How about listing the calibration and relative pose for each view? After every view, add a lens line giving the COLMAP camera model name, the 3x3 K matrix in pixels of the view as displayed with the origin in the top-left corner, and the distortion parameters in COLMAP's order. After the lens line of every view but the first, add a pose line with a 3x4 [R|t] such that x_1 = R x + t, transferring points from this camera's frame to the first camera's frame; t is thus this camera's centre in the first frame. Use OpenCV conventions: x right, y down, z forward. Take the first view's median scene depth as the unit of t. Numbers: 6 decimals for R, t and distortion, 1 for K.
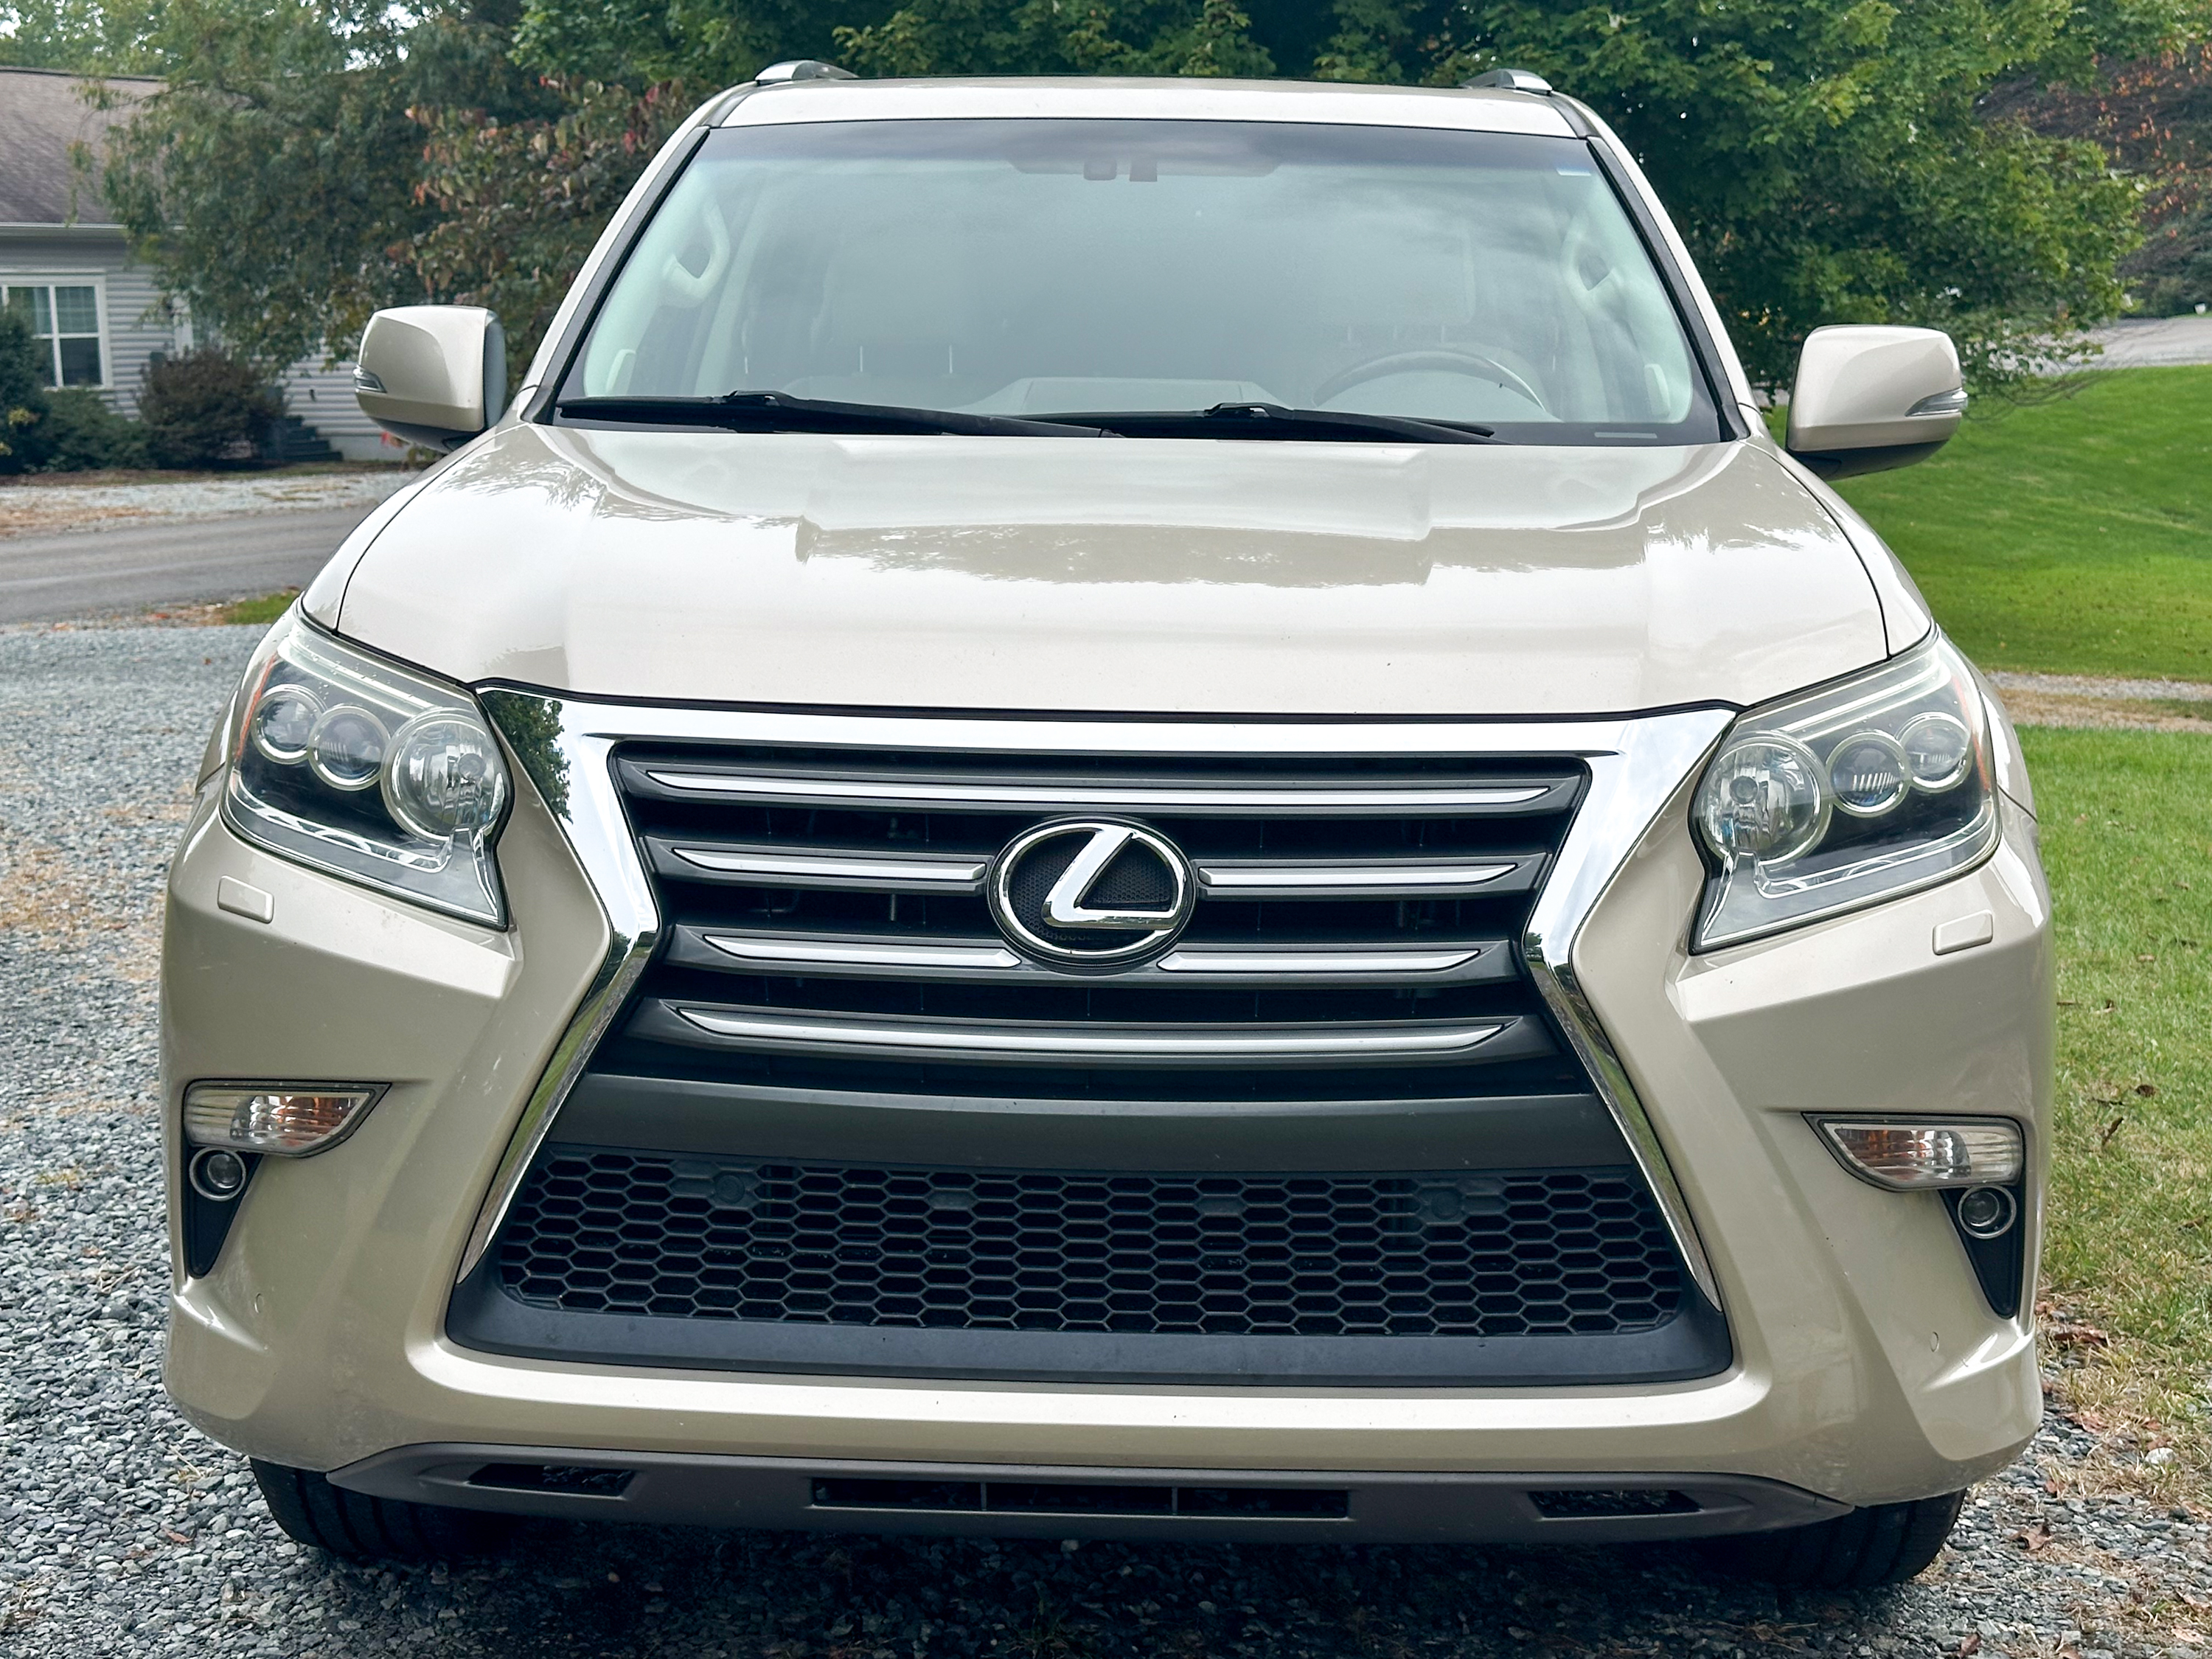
lens RADIAL K [[3388.5, 0, 1106.1], [0, 3388.5, 836.5], [0, 0, 1]] dist [0.110484, 0.000000]
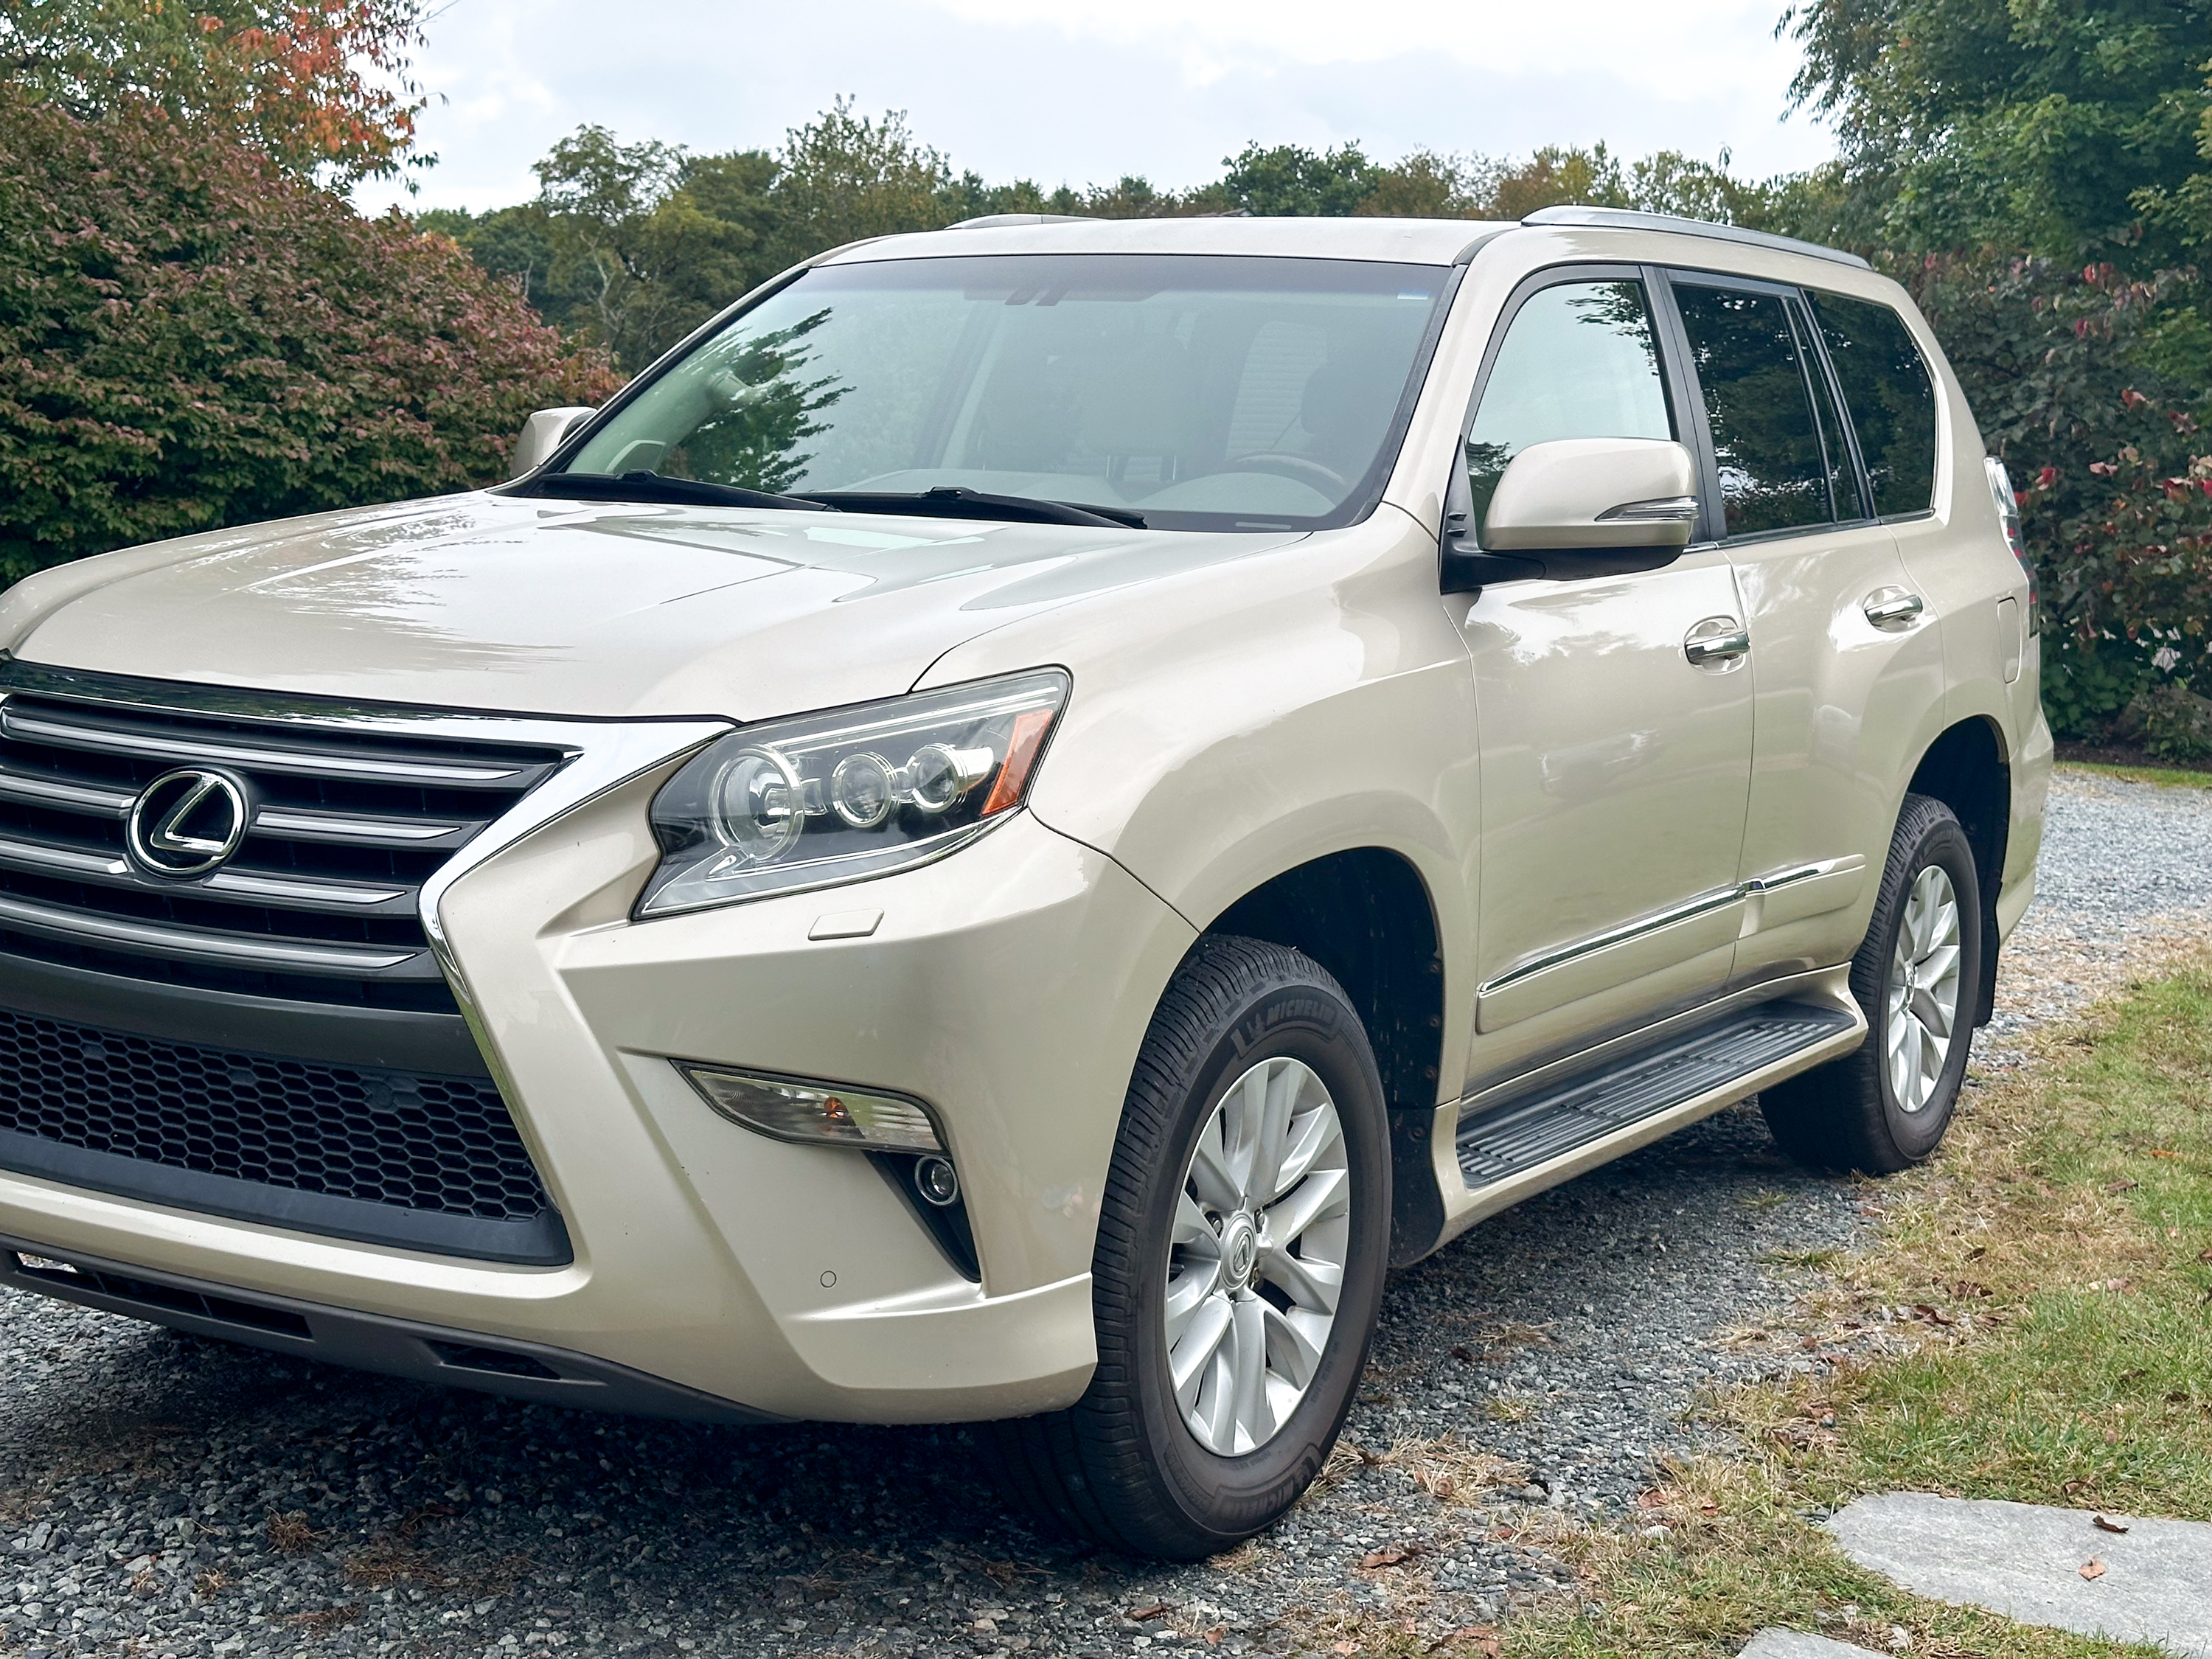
lens RADIAL K [[3150.3, 0, 1103.2], [0, 3150.3, 821.3], [0, 0, 1]] dist [0.127535, 0.000000]
pose [[0.865991, 0.072061, -0.494840, 0.886176], [-0.094630, 0.995298, -0.020667, 0.007607], [0.491024, 0.064724, 0.868739, 0.115496]]
